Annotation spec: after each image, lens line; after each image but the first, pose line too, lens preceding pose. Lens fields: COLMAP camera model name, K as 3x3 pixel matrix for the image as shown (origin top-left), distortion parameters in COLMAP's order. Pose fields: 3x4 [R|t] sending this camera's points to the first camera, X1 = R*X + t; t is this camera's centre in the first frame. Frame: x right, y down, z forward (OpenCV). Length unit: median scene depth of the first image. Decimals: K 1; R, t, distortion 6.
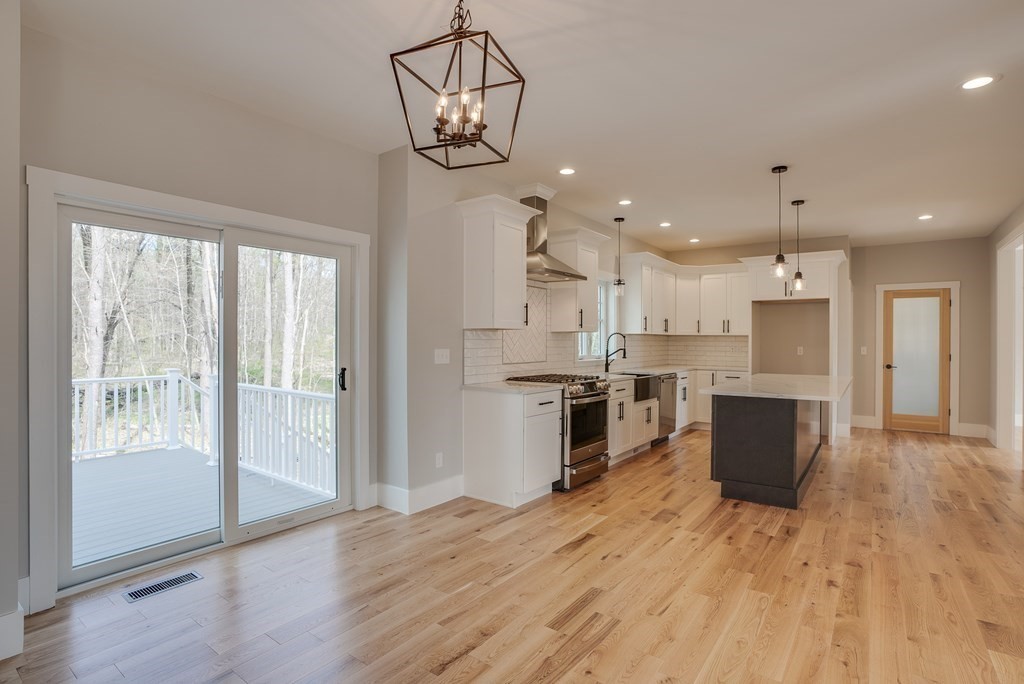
lens RADIAL K [[492.5, 0, 491.4], [0, 492.5, 335.7], [0, 0, 1]] dist [-0.047527, 0.014386]
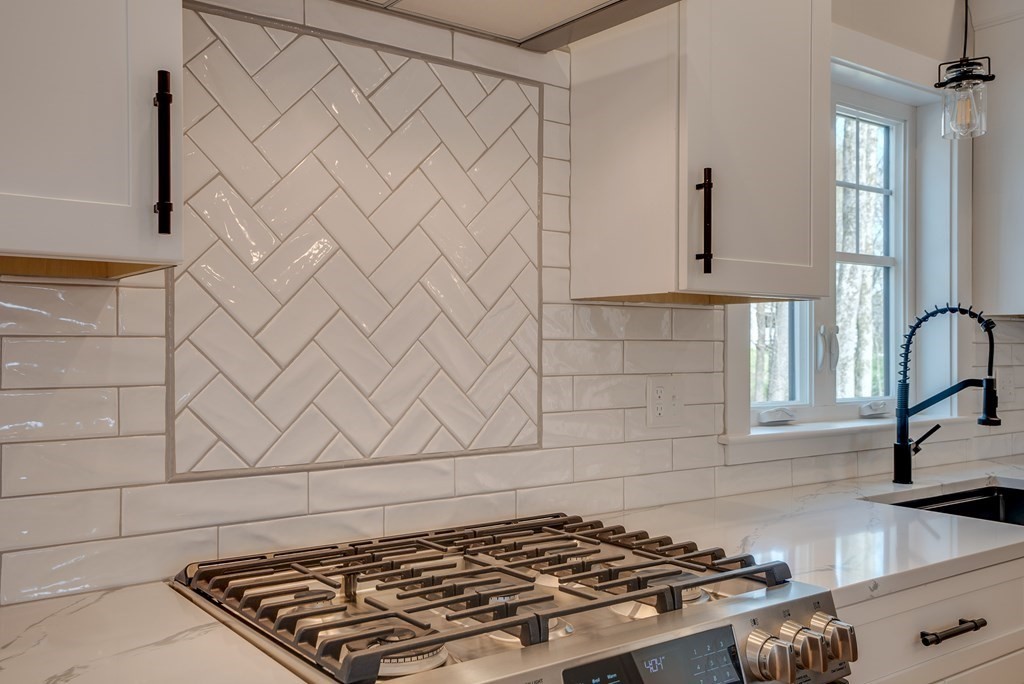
lens RADIAL K [[954.6, 0, 503.5], [0, 954.6, 339.6], [0, 0, 1]] dist [0.008356, 0.008107]
pose [[0.967626, -0.004542, -0.252349, 0.242007], [0.006815, 0.999944, 0.008132, 0.007104], [0.252298, -0.009589, 0.967602, 0.768134]]
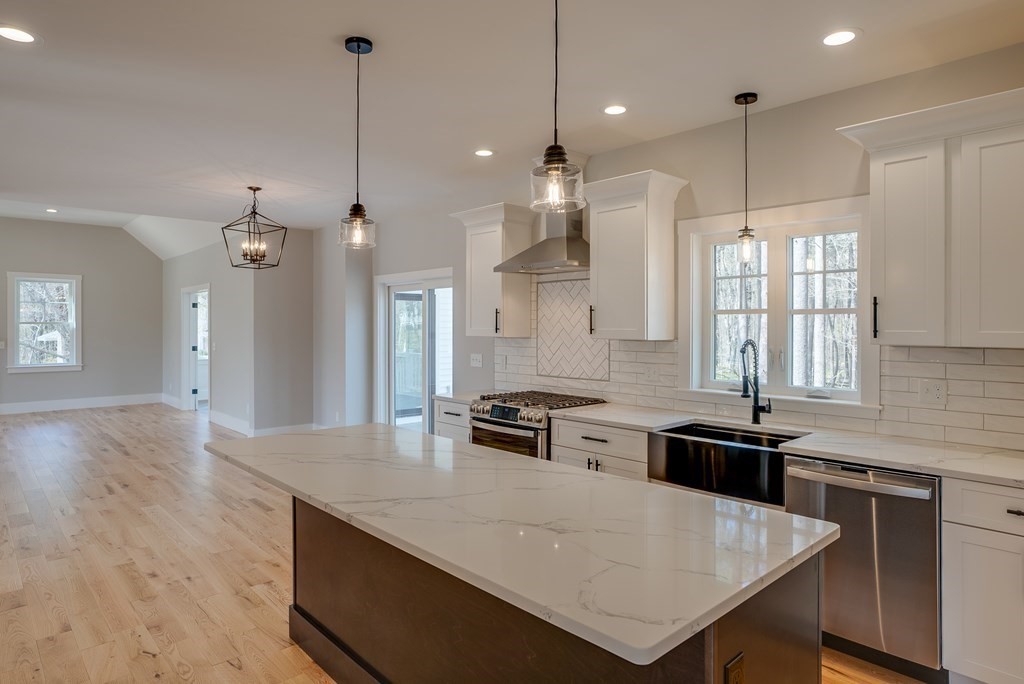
lens RADIAL K [[615.1, 0, 579.3], [0, 615.1, 321.7], [0, 0, 1]] dist [-0.021584, 0.009084]
pose [[-0.094445, -0.010392, -0.995476, 1.234292], [0.012277, 0.999857, -0.011603, -0.027885], [0.995454, -0.013317, -0.094304, 1.290751]]
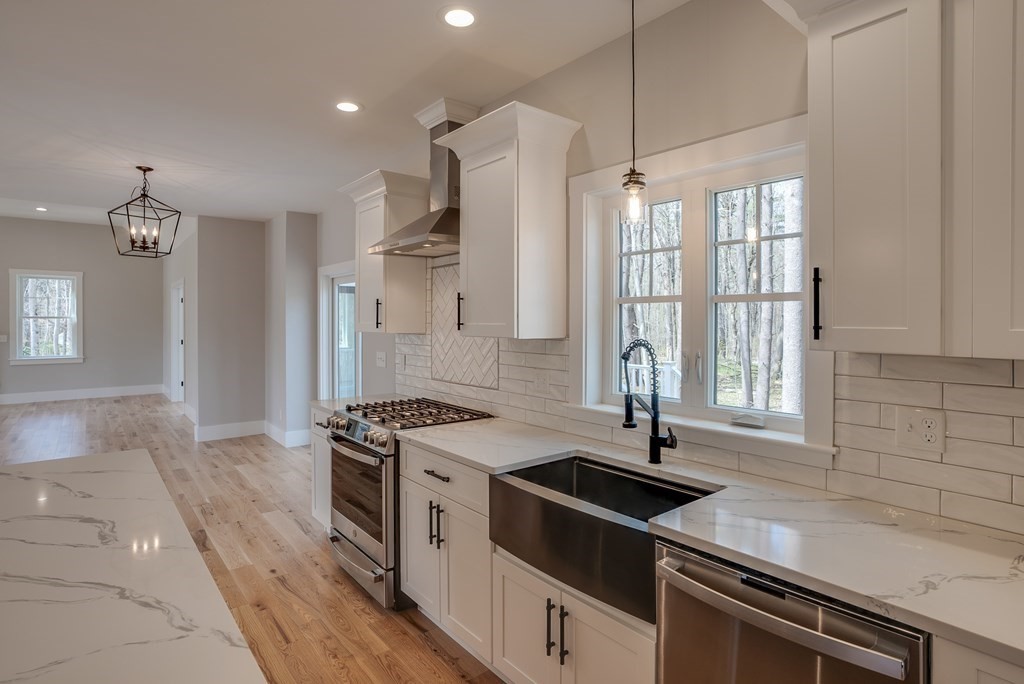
lens RADIAL K [[545.6, 0, 567.6], [0, 545.6, 320.3], [0, 0, 1]] dist [-0.035436, 0.007569]
pose [[-0.168149, -0.004156, -0.985753, 0.874381], [0.011967, 0.999909, -0.006257, -0.025718], [0.985689, -0.012849, -0.168084, 1.464549]]
